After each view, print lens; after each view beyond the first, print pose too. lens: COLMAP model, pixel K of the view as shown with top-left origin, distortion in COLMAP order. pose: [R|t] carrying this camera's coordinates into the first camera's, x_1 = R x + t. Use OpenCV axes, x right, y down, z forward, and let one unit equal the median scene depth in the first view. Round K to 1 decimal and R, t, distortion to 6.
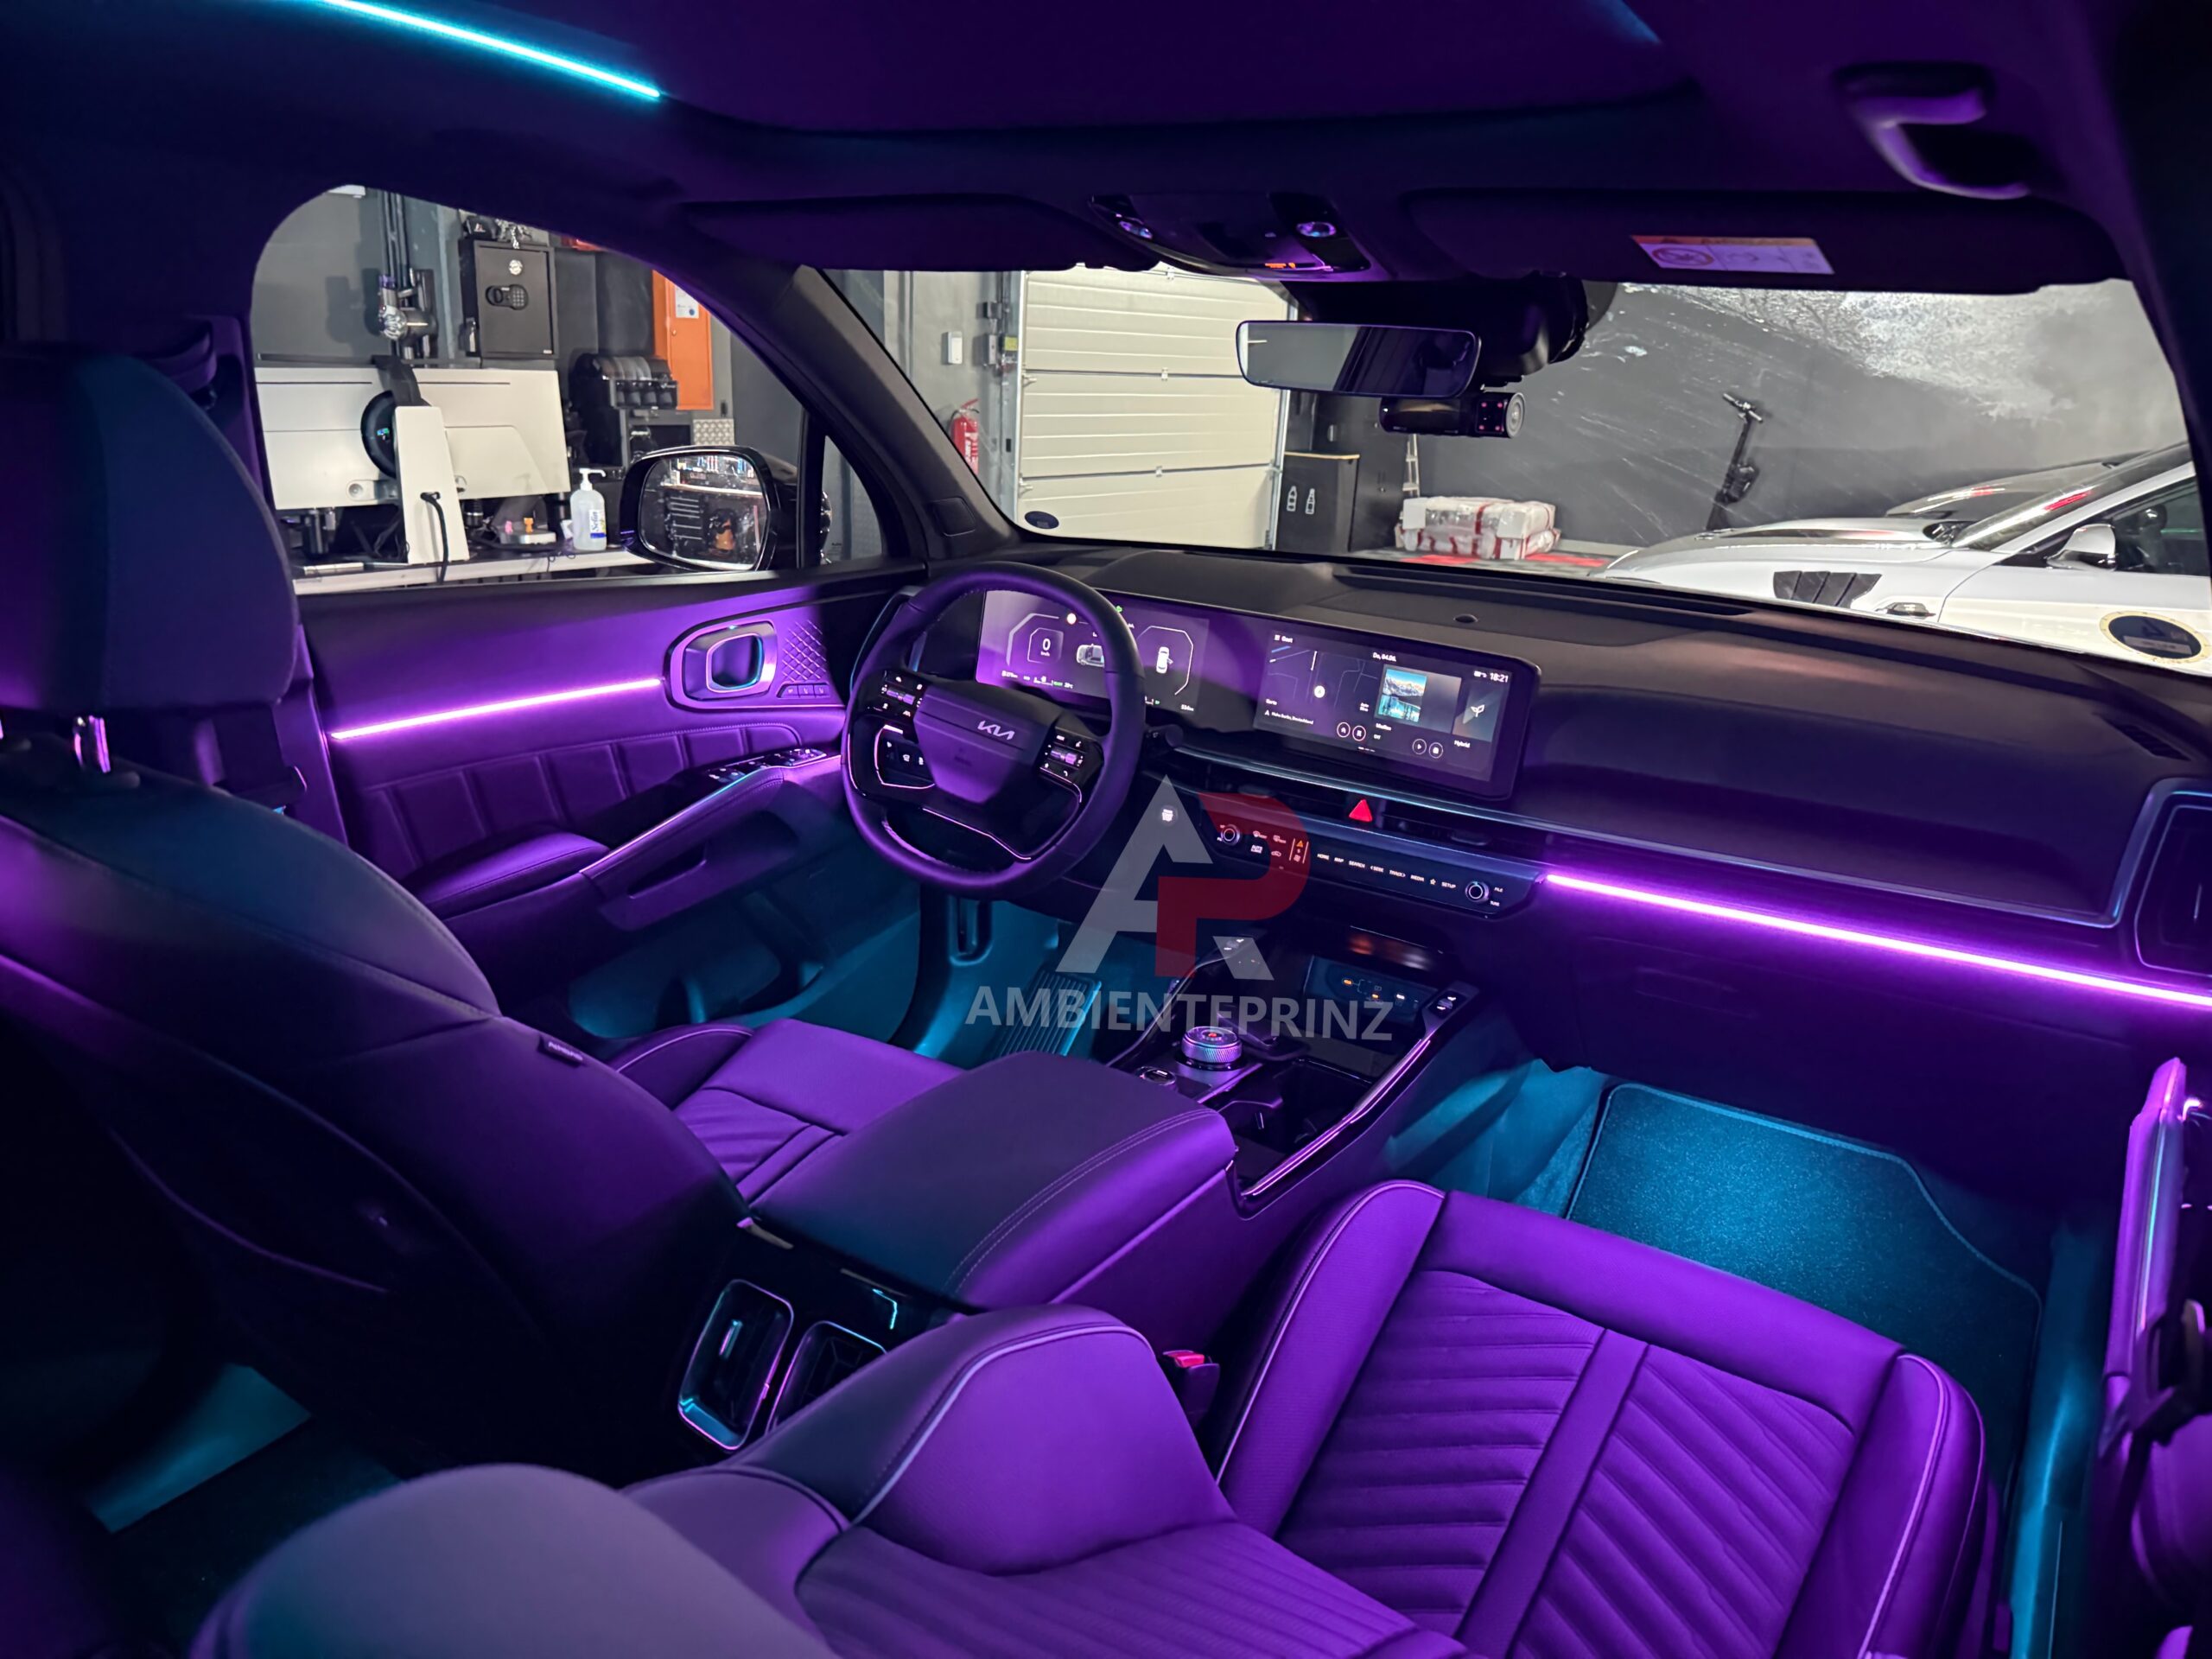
lens RADIAL K [[1548.7, 0, 1105.9], [0, 1548.7, 827.8], [0, 0, 1]] dist [0.095189, -0.135704]
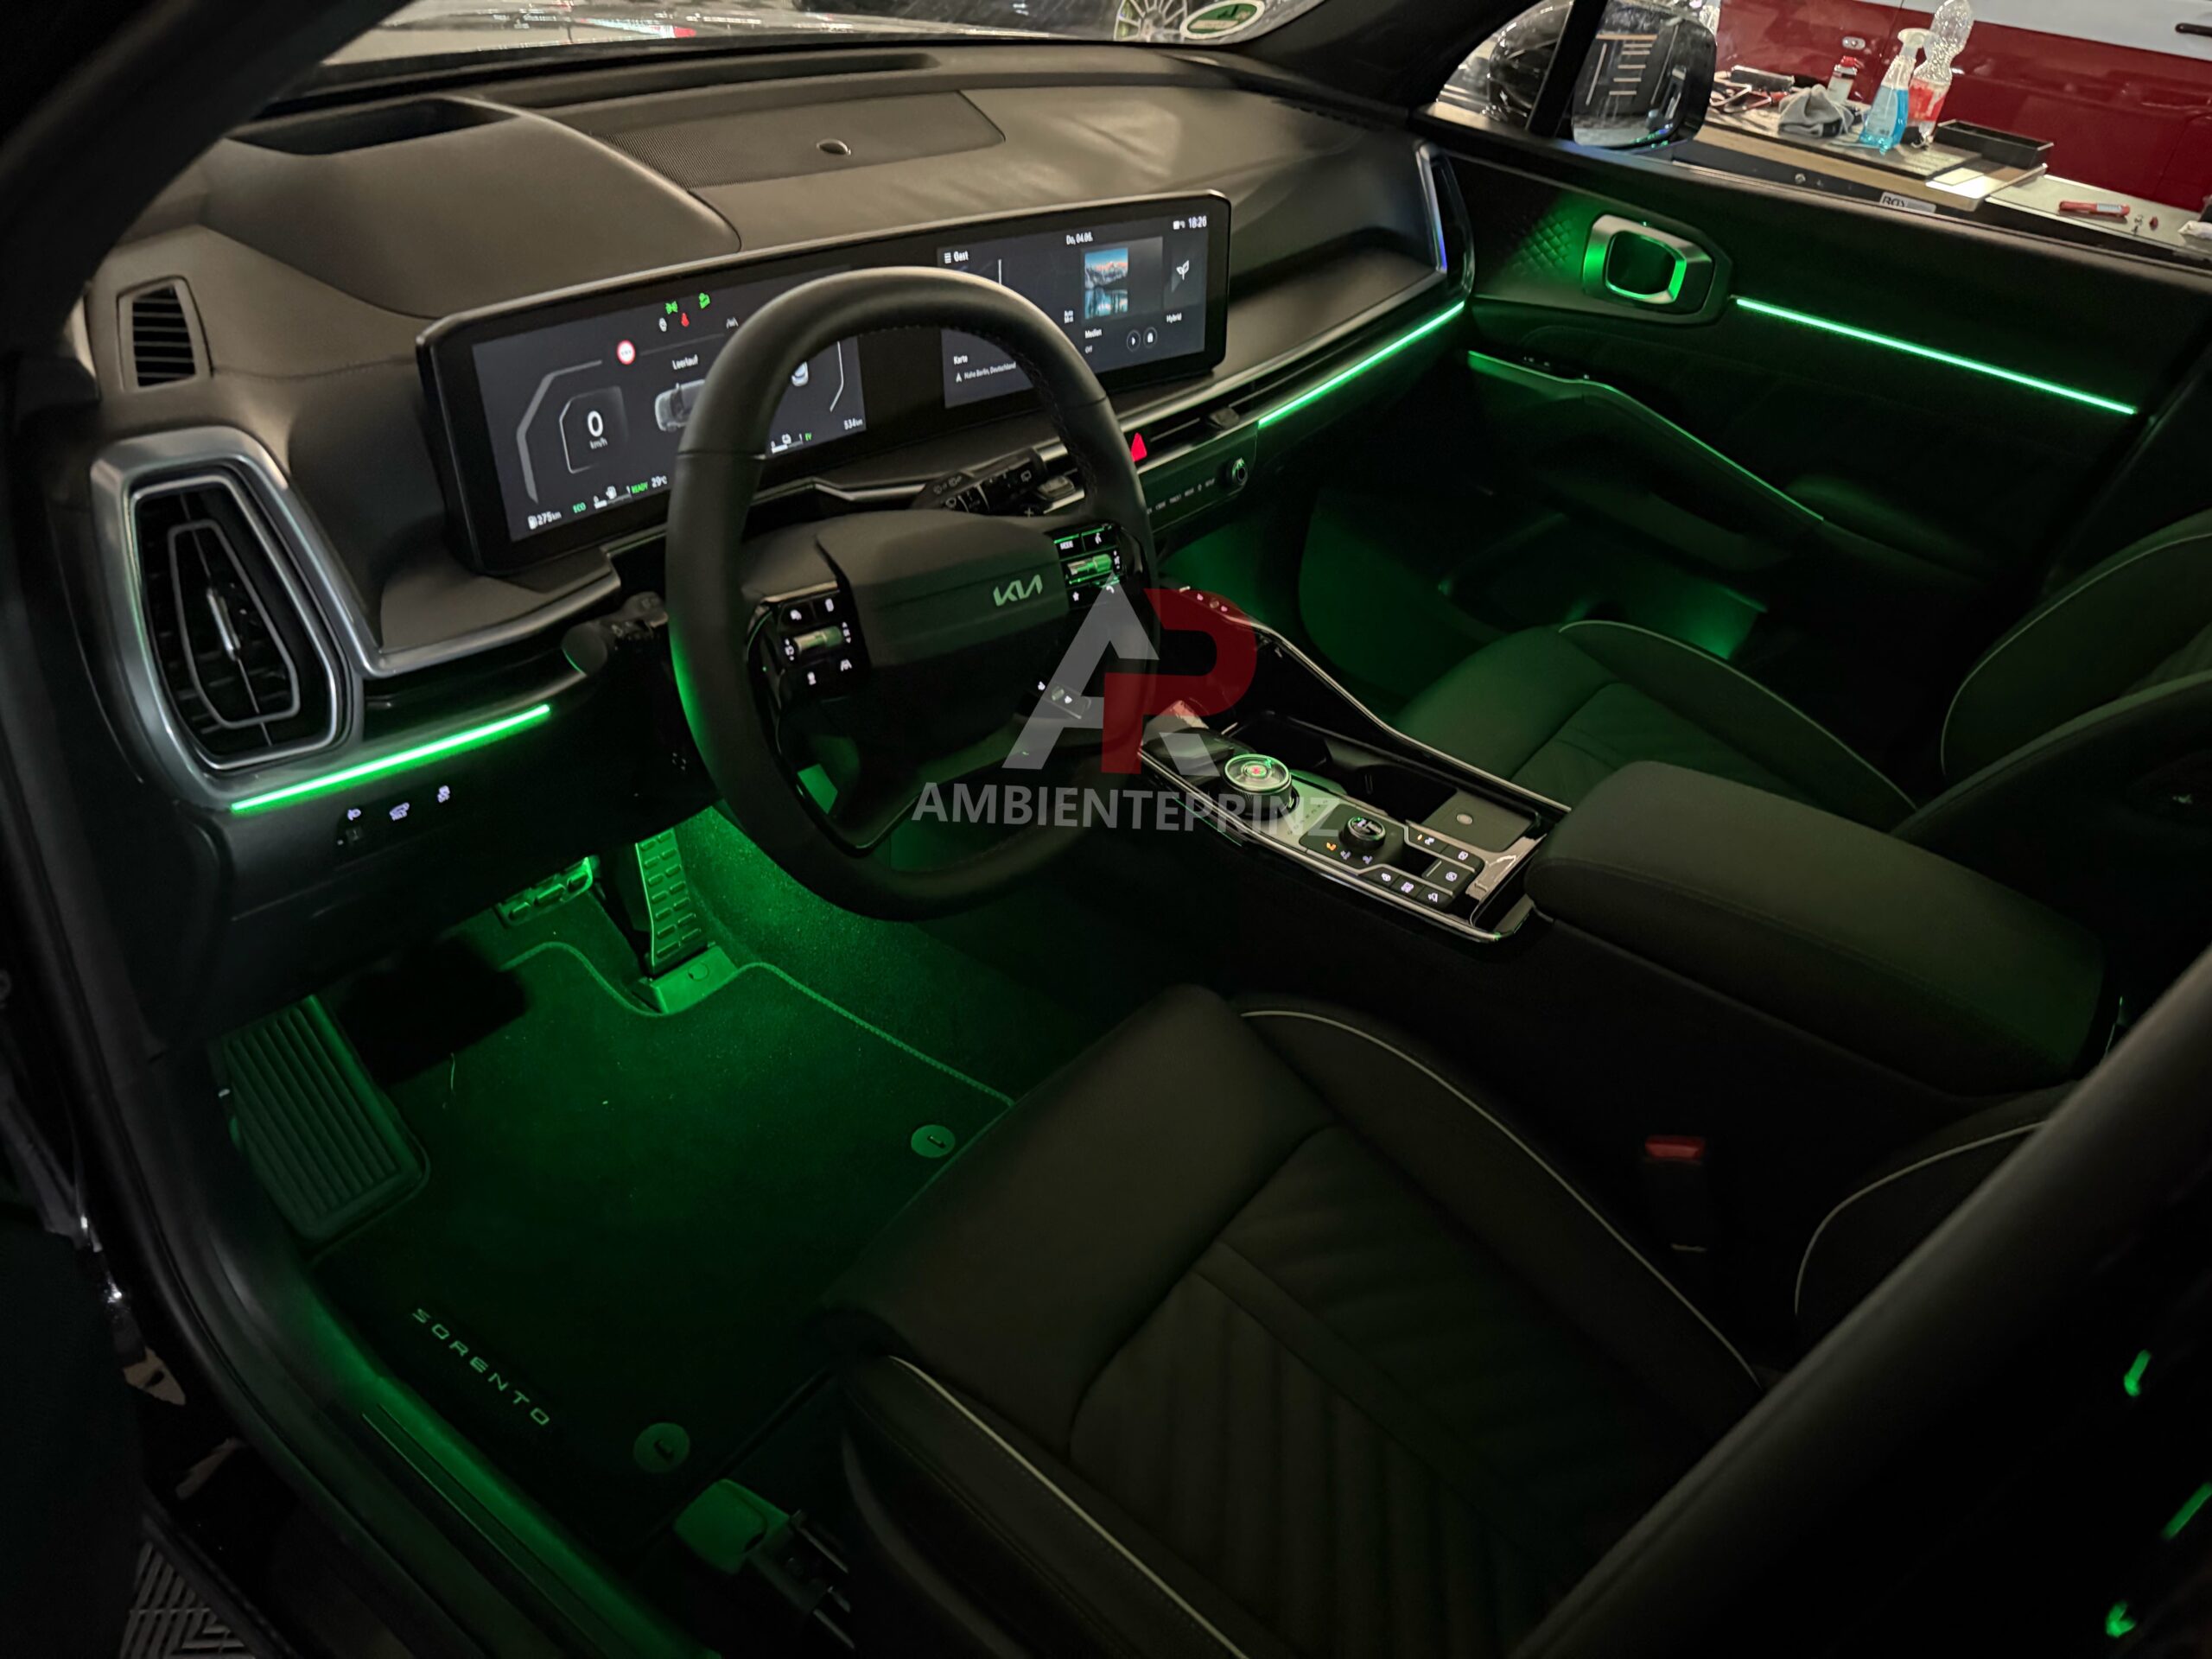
lens RADIAL K [[1549.1, 0, 1108.2], [0, 1549.1, 828.2], [0, 0, 1]] dist [0.092643, -0.129311]
pose [[0.042529, -0.596652, 0.801372, -0.525023], [0.187948, 0.792556, 0.580113, -0.286614], [-0.981258, 0.125945, 0.145846, 0.832615]]
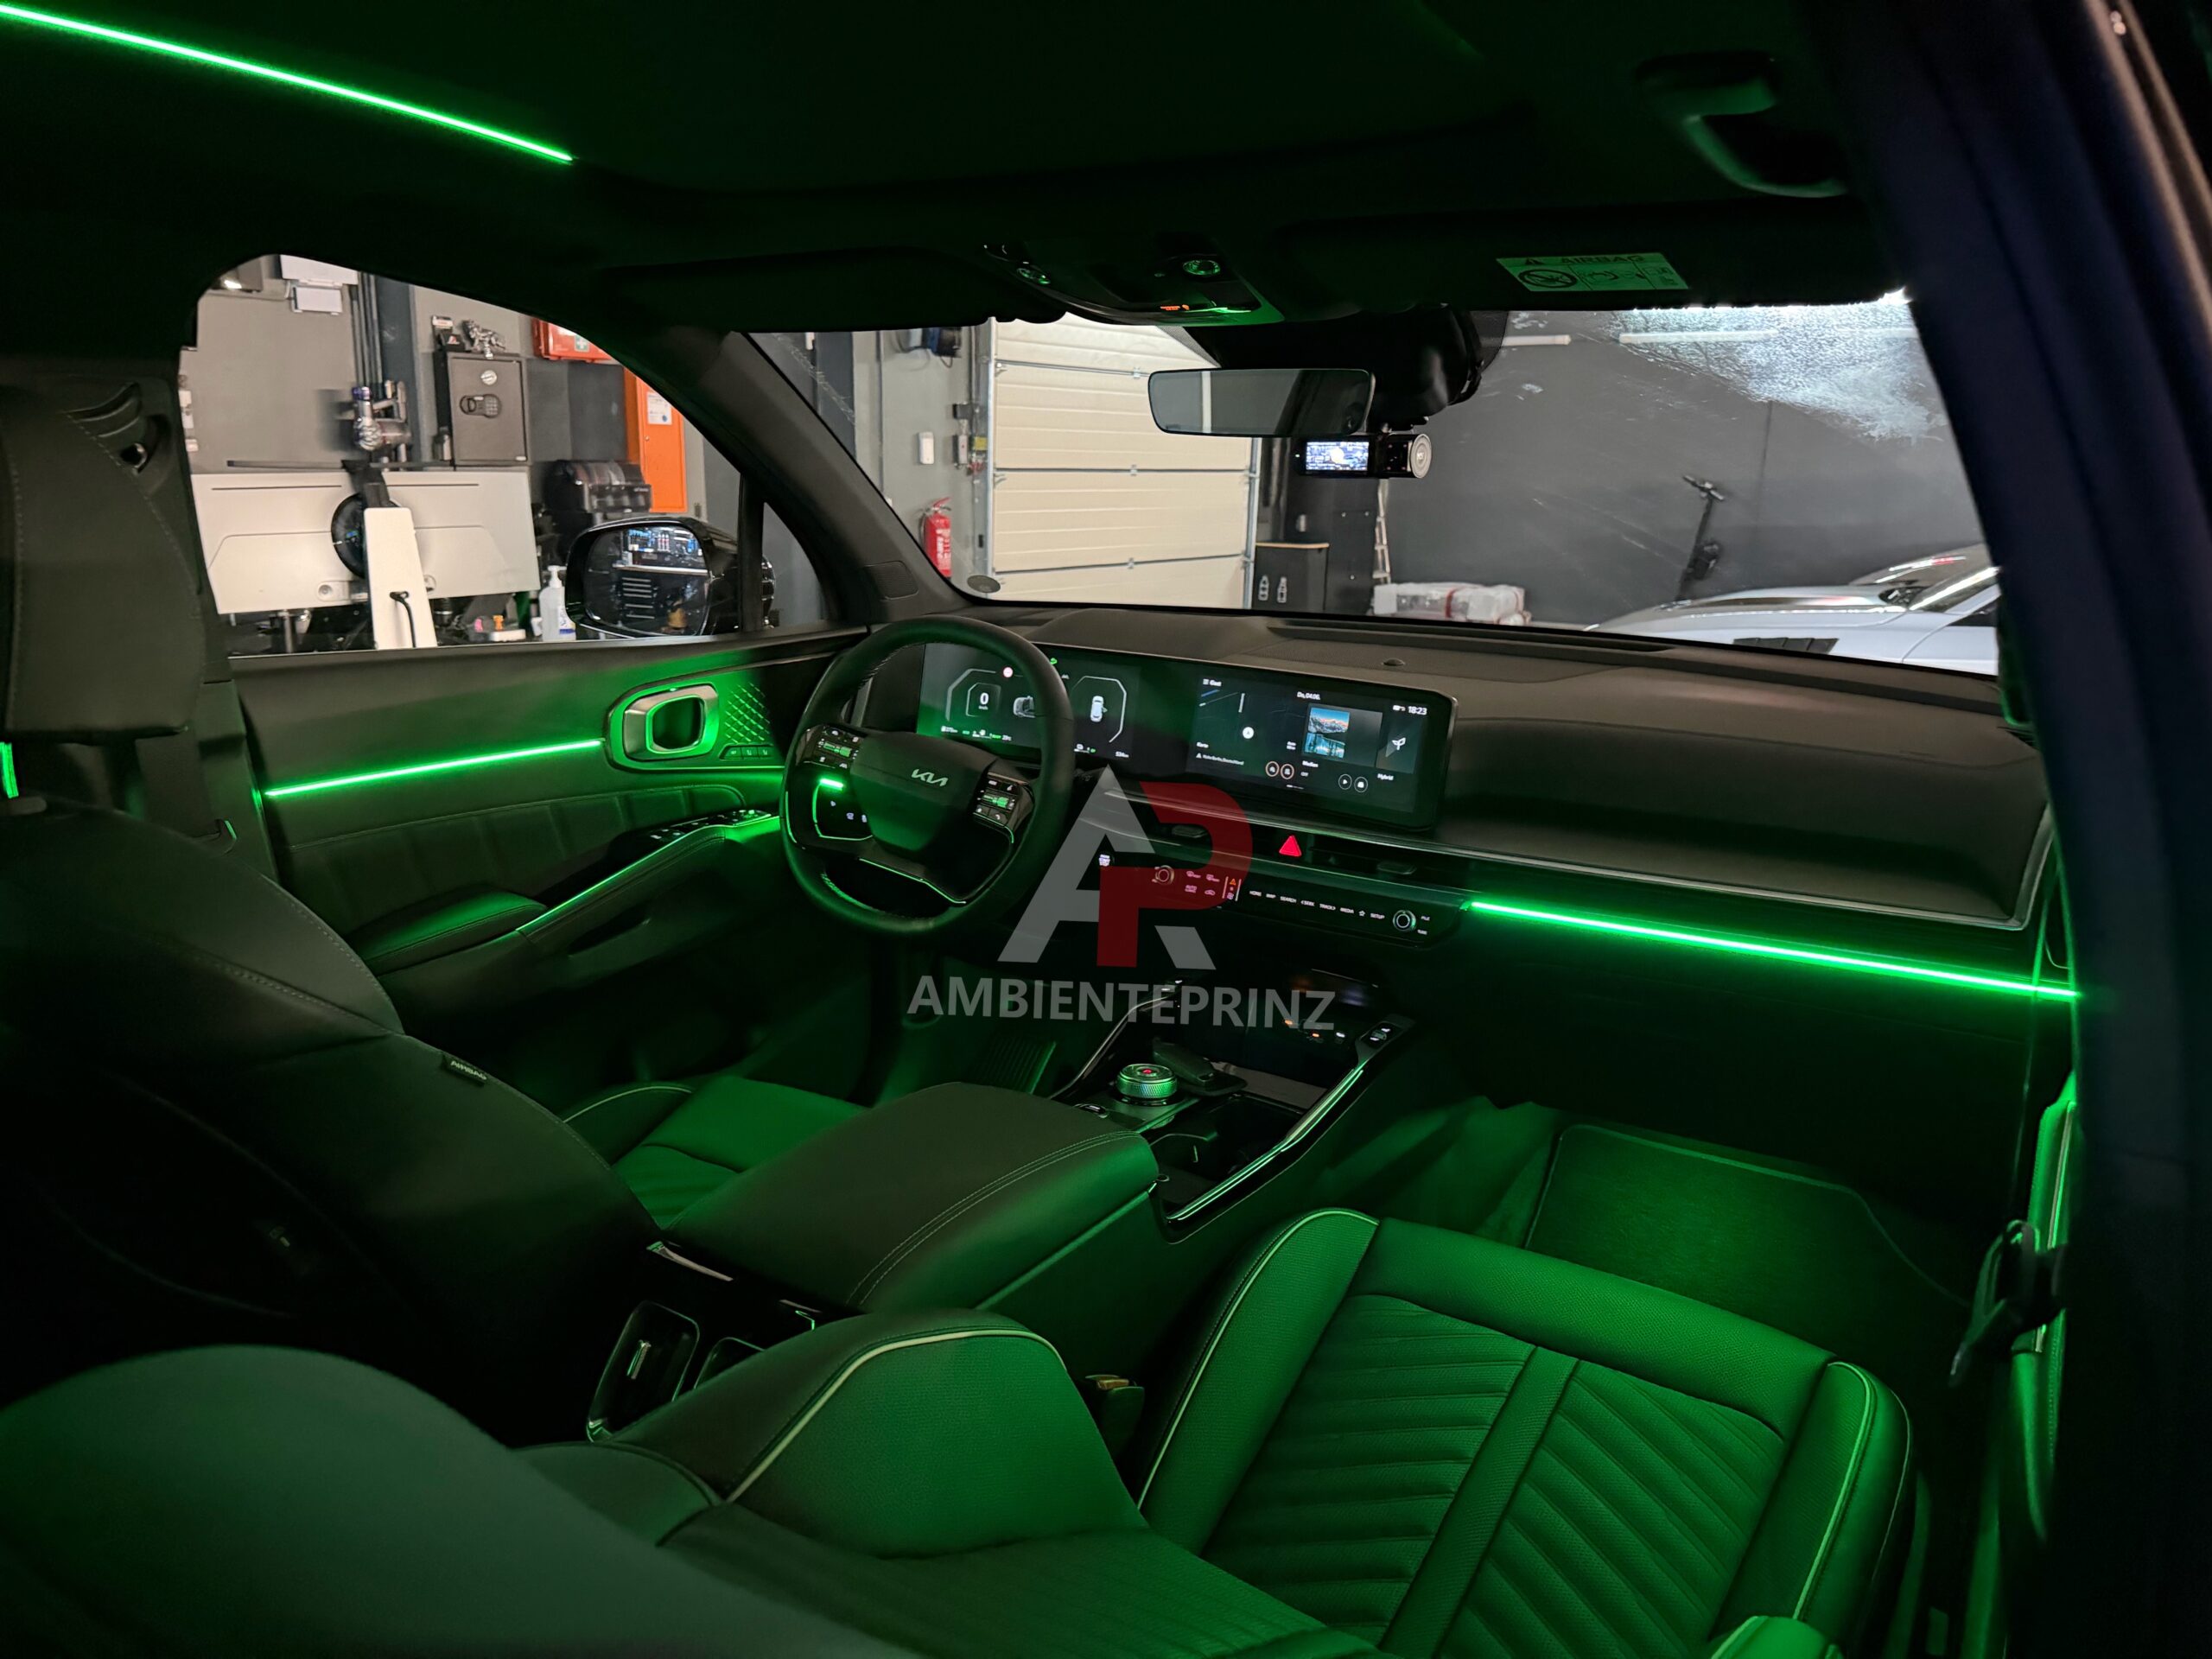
lens RADIAL K [[1552.9, 0, 1098.1], [0, 1552.9, 823.9], [0, 0, 1]] dist [0.126264, -0.217033]
pose [[0.999675, -0.025362, 0.002434, 0.033223], [0.025466, 0.997534, -0.065405, 0.033836], [-0.000770, 0.065446, 0.997856, -0.011802]]
